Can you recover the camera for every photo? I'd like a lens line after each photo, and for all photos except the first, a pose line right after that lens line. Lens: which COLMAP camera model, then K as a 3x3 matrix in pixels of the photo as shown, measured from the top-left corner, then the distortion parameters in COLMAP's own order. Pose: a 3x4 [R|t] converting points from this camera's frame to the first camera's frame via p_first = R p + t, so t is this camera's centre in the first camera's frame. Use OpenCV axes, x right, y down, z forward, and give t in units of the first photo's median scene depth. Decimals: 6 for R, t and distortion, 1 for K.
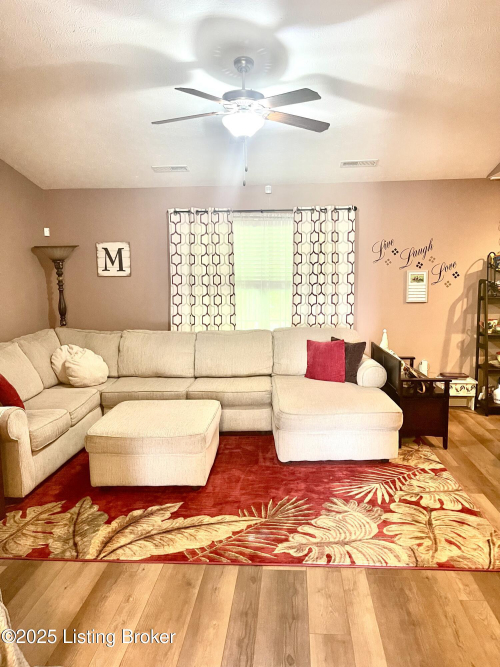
lens RADIAL K [[507.8, 0, 258.6], [0, 507.8, 334.8], [0, 0, 1]] dist [0.013339, 0.002627]
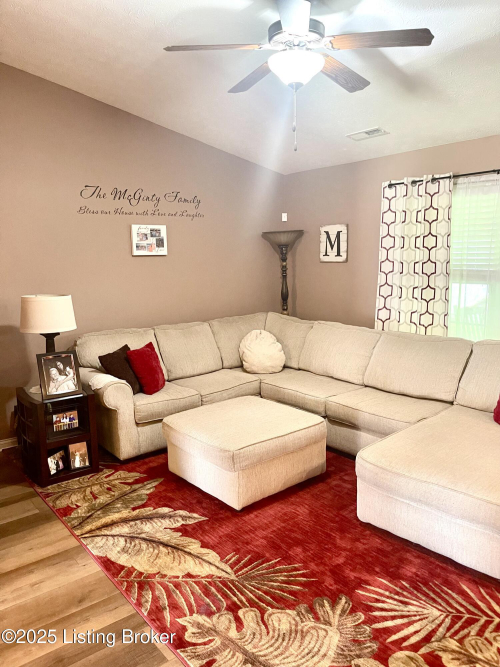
lens RADIAL K [[504.1, 0, 250.5], [0, 504.1, 340.5], [0, 0, 1]] dist [0.056320, -0.085167]
pose [[0.675439, 0.127833, -0.726251, 0.474618], [-0.087755, 0.991795, 0.092958, -0.069849], [0.732176, 0.000944, 0.681115, 0.401627]]
